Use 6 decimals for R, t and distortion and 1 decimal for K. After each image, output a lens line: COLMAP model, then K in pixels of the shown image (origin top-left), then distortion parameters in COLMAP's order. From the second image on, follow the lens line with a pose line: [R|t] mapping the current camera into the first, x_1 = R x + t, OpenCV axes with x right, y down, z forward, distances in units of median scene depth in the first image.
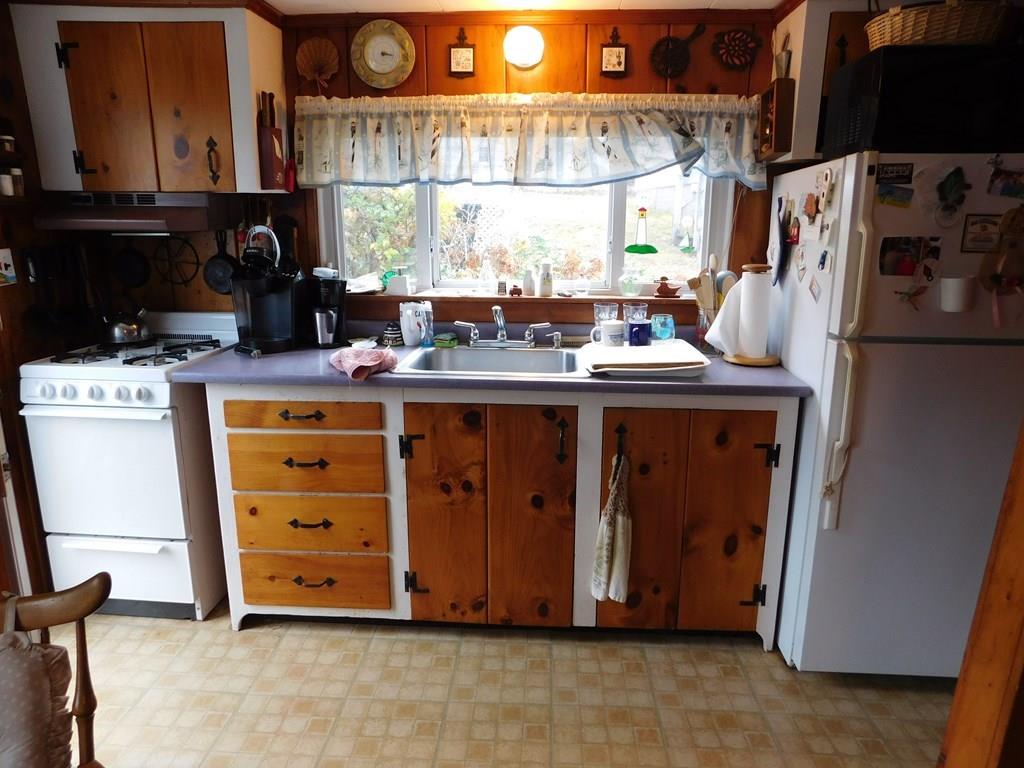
lens RADIAL K [[674.4, 0, 512.3], [0, 674.4, 380.7], [0, 0, 1]] dist [-0.071391, 0.055332]
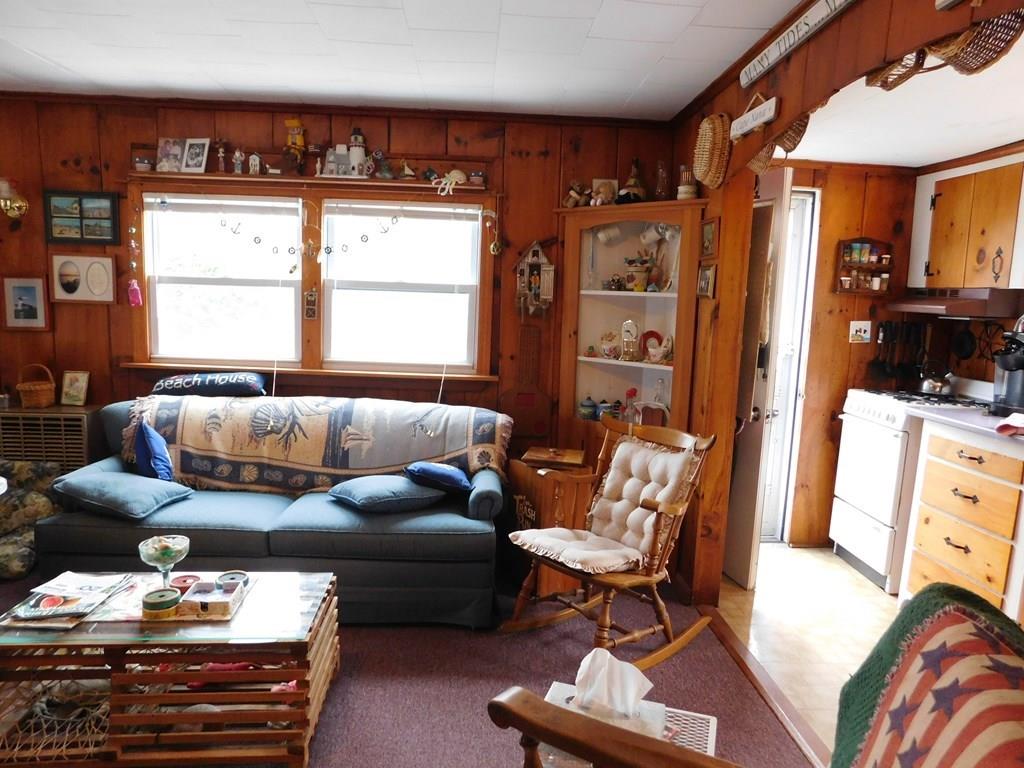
lens RADIAL K [[674.4, 0, 513.7], [0, 674.4, 380.4], [0, 0, 1]] dist [-0.071391, 0.055332]
pose [[0.116396, 0.123226, -0.985529, 0.749025], [-0.281430, 0.955697, 0.086258, 0.045907], [0.952496, 0.267317, 0.145919, -0.046719]]
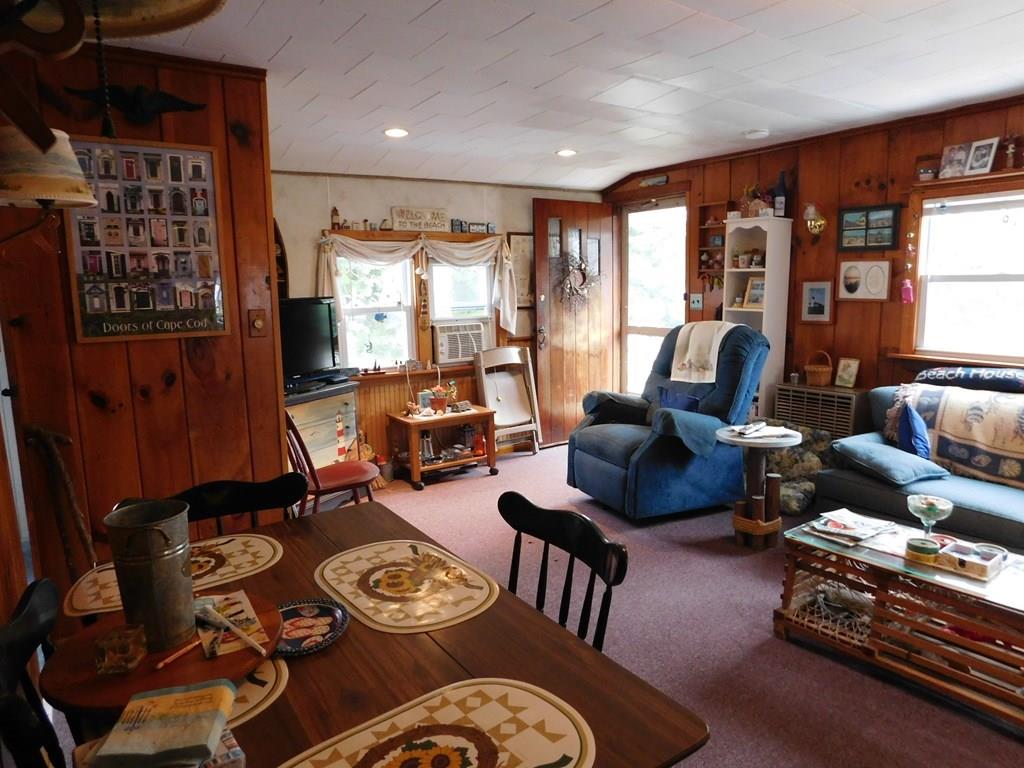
lens RADIAL K [[674.4, 0, 514.4], [0, 674.4, 381.6], [0, 0, 1]] dist [-0.071391, 0.055332]
pose [[-0.779803, 0.084671, -0.620272, 0.974718], [-0.156032, 0.933255, 0.323558, 0.054011], [0.606268, 0.349094, -0.714544, -0.025582]]
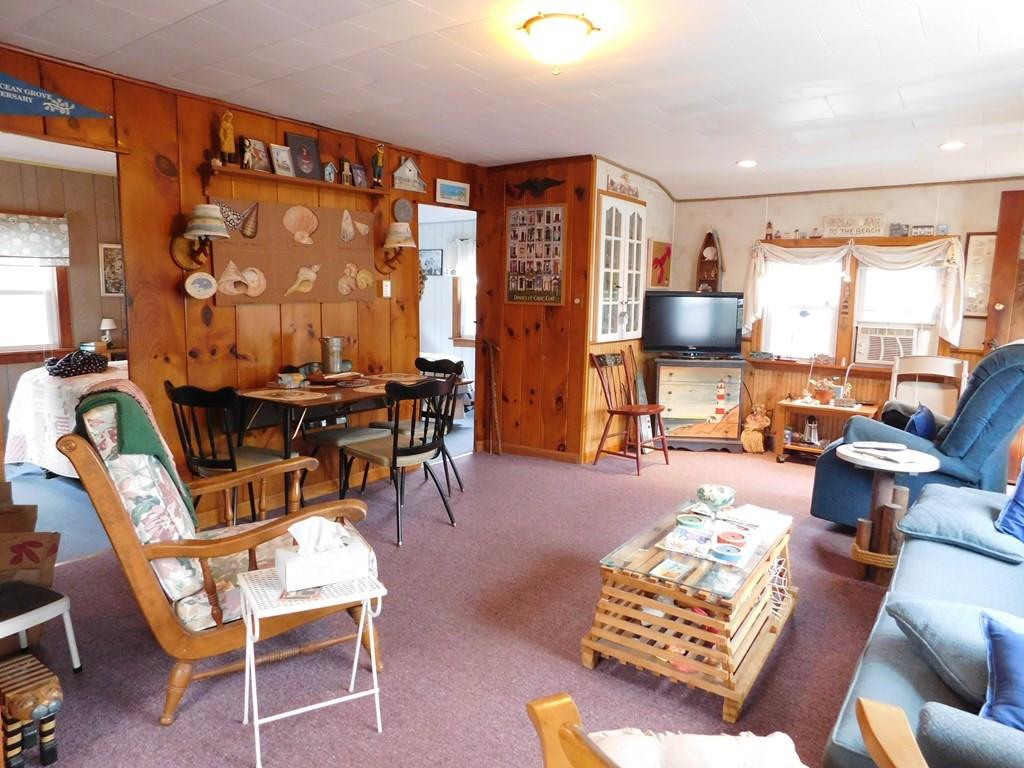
lens RADIAL K [[674.4, 0, 514.1], [0, 674.4, 382.2], [0, 0, 1]] dist [-0.071391, 0.055332]
pose [[-0.849666, -0.106725, 0.516409, -0.388784], [0.101333, 0.928008, 0.358515, -0.124557], [-0.517494, 0.356947, -0.777682, 0.640782]]
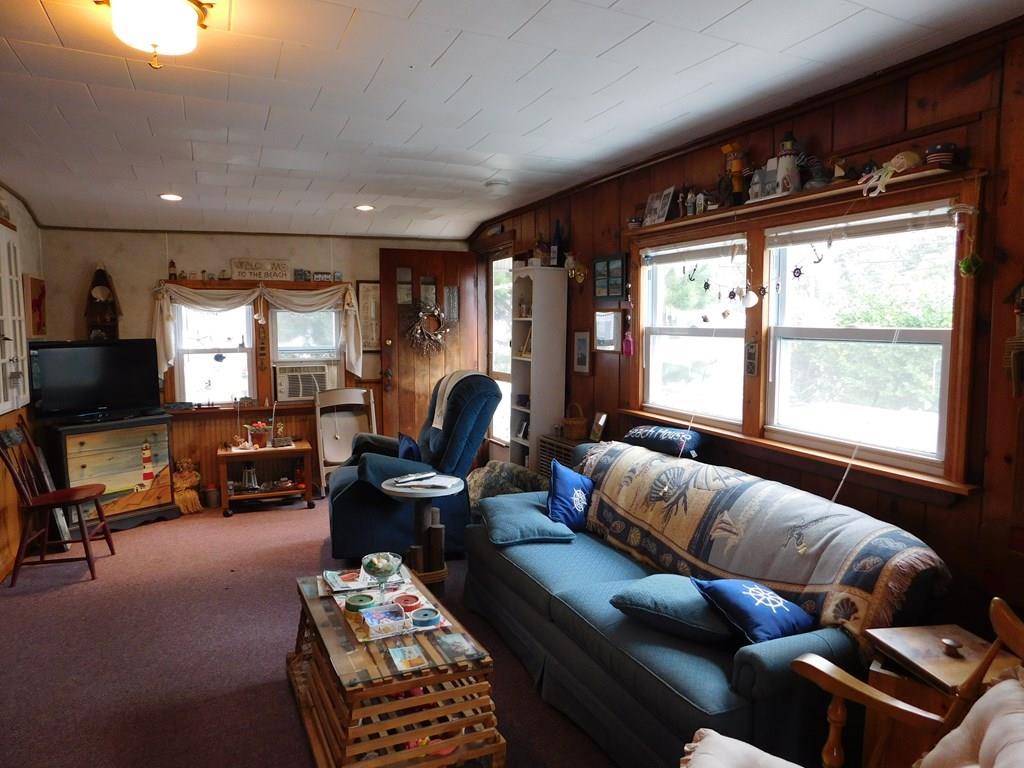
lens RADIAL K [[674.4, 0, 513.3], [0, 674.4, 380.1], [0, 0, 1]] dist [-0.071391, 0.055332]
pose [[-0.885555, 0.021934, -0.464016, 0.158293], [-0.131732, 0.946022, 0.296123, -0.130518], [0.445464, 0.323359, -0.834865, 0.549858]]
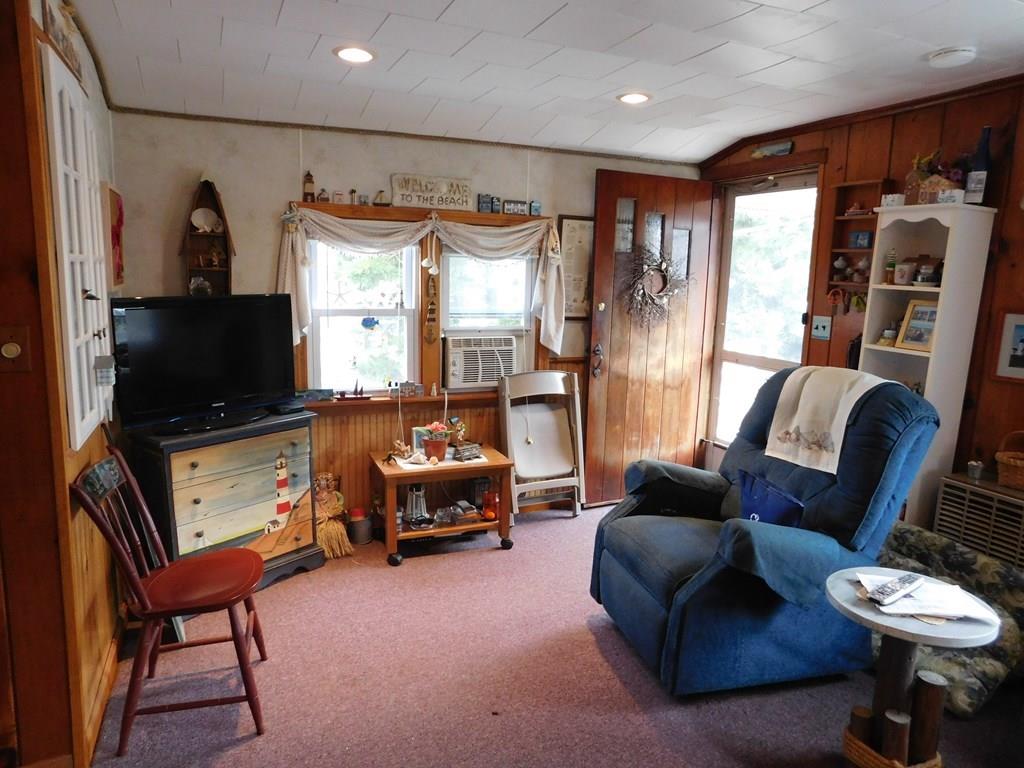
lens RADIAL K [[674.4, 0, 514.3], [0, 674.4, 380.5], [0, 0, 1]] dist [-0.071391, 0.055332]
pose [[-0.880363, 0.031247, -0.473270, 0.432419], [-0.166419, 0.914039, 0.369916, 0.100020], [0.444146, 0.404421, -0.799486, -0.396045]]
